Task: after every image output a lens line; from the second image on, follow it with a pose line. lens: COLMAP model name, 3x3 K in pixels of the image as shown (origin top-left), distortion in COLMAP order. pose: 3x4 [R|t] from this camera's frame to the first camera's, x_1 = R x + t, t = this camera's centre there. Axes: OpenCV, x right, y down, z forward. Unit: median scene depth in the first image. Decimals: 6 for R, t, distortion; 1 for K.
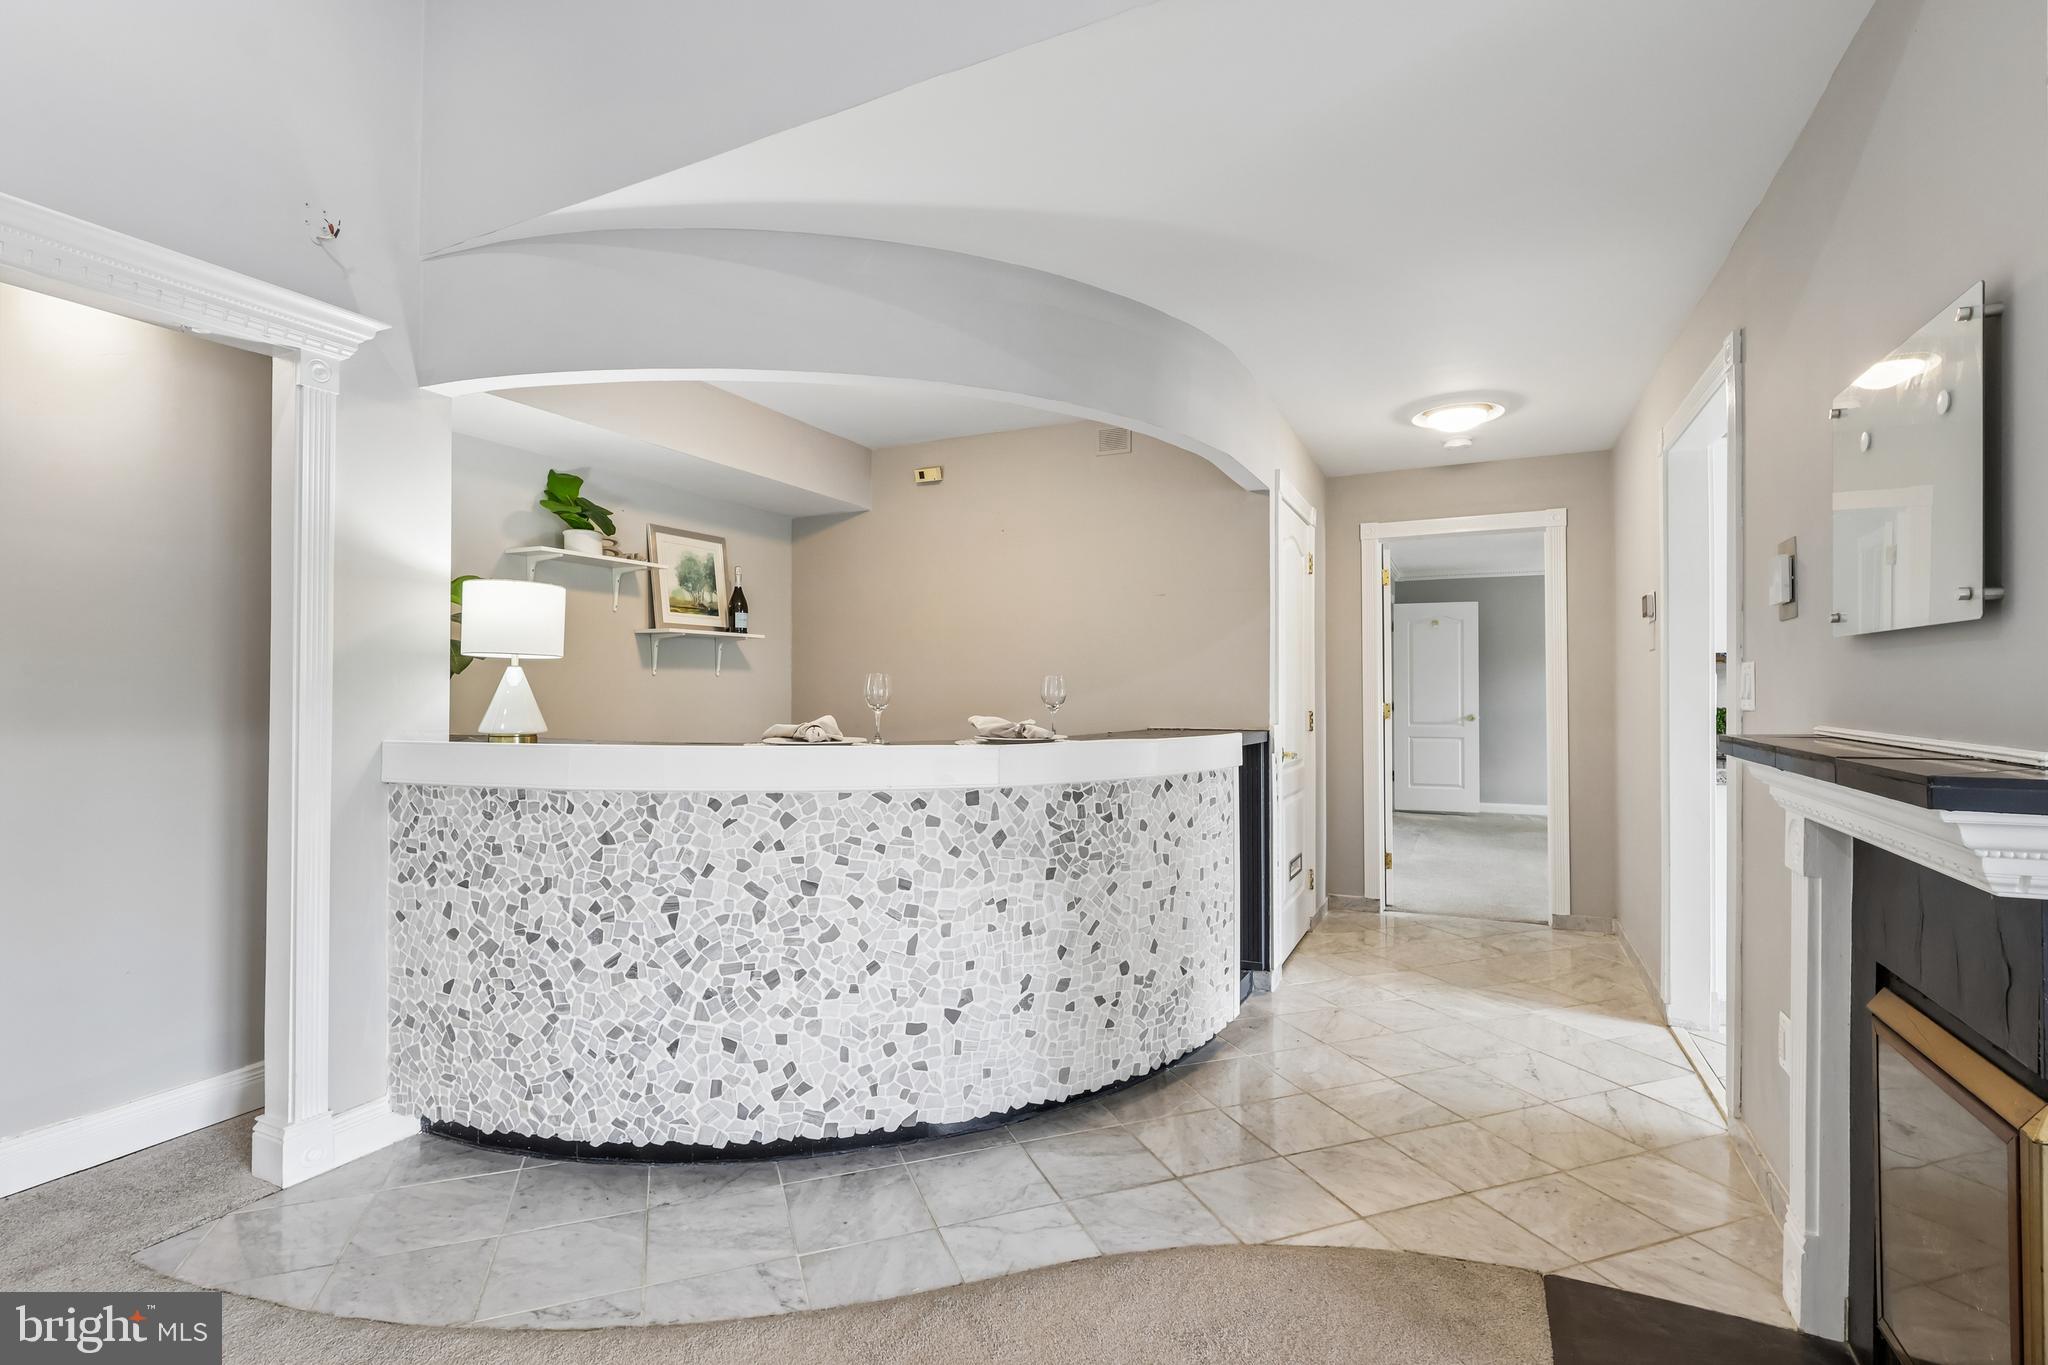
lens RADIAL K [[946.3, 0, 1019.0], [0, 946.3, 680.2], [0, 0, 1]] dist [-0.002672, 0.001145]
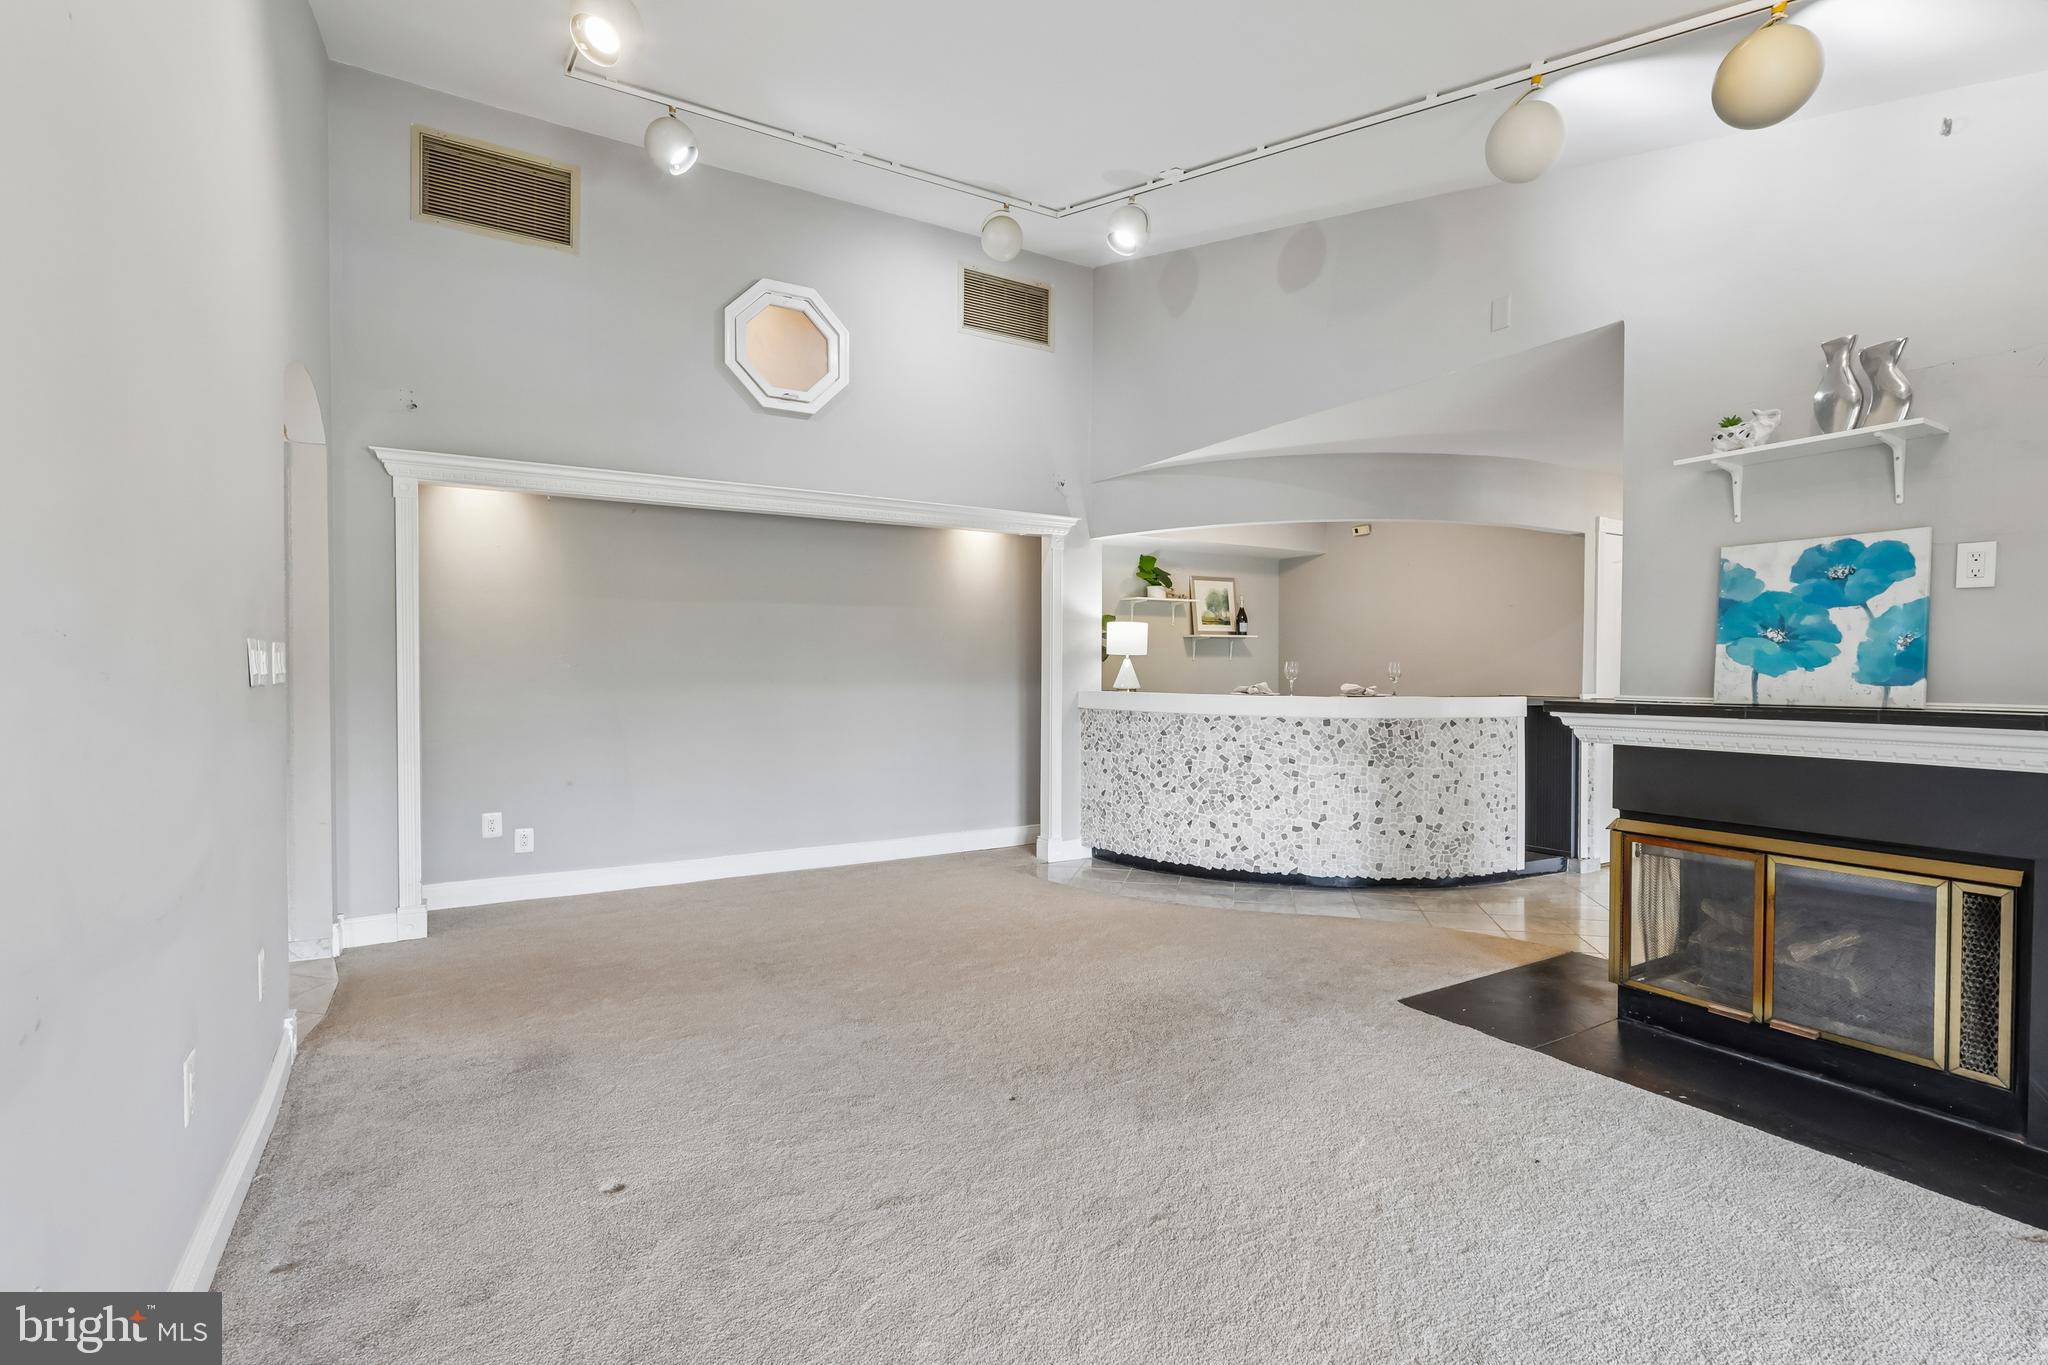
lens RADIAL K [[946.3, 0, 1019.0], [0, 946.3, 680.2], [0, 0, 1]] dist [-0.002672, 0.001145]
pose [[0.833482, 0.009985, -0.552457, 0.536172], [0.004487, 0.999681, 0.024838, -0.022393], [0.552529, -0.023181, 0.833172, -1.101046]]
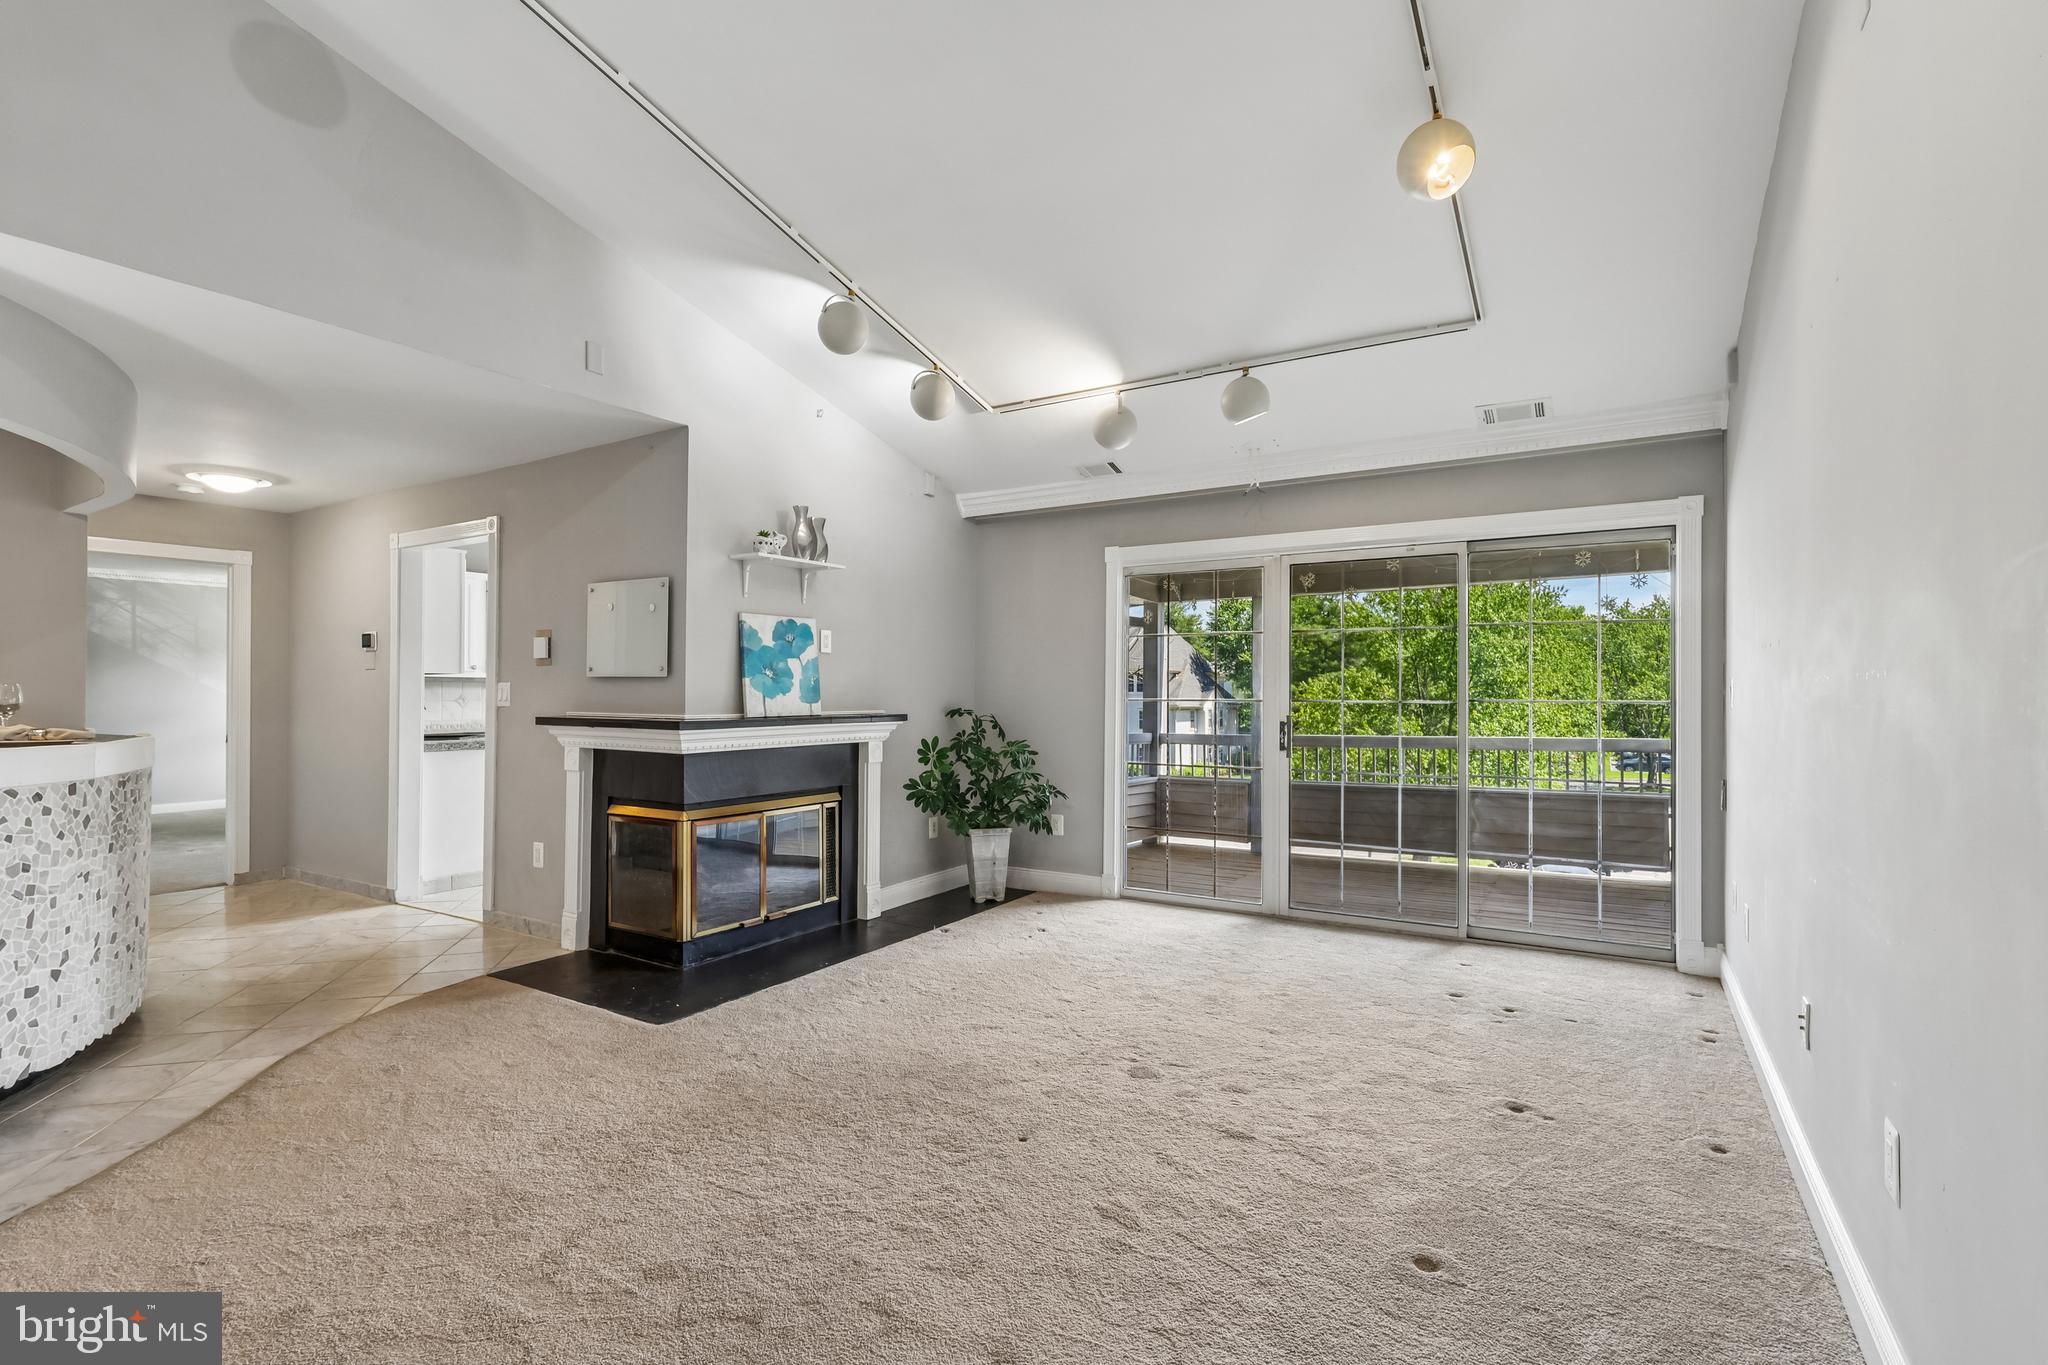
lens RADIAL K [[957.7, 0, 1020.1], [0, 957.7, 682.1], [0, 0, 1]] dist [-0.001136, 0.000192]
pose [[0.107417, 0.012135, 0.994140, -1.131760], [-0.013256, 0.999854, -0.010772, -0.013212], [-0.994126, -0.012022, 0.107563, -0.318566]]
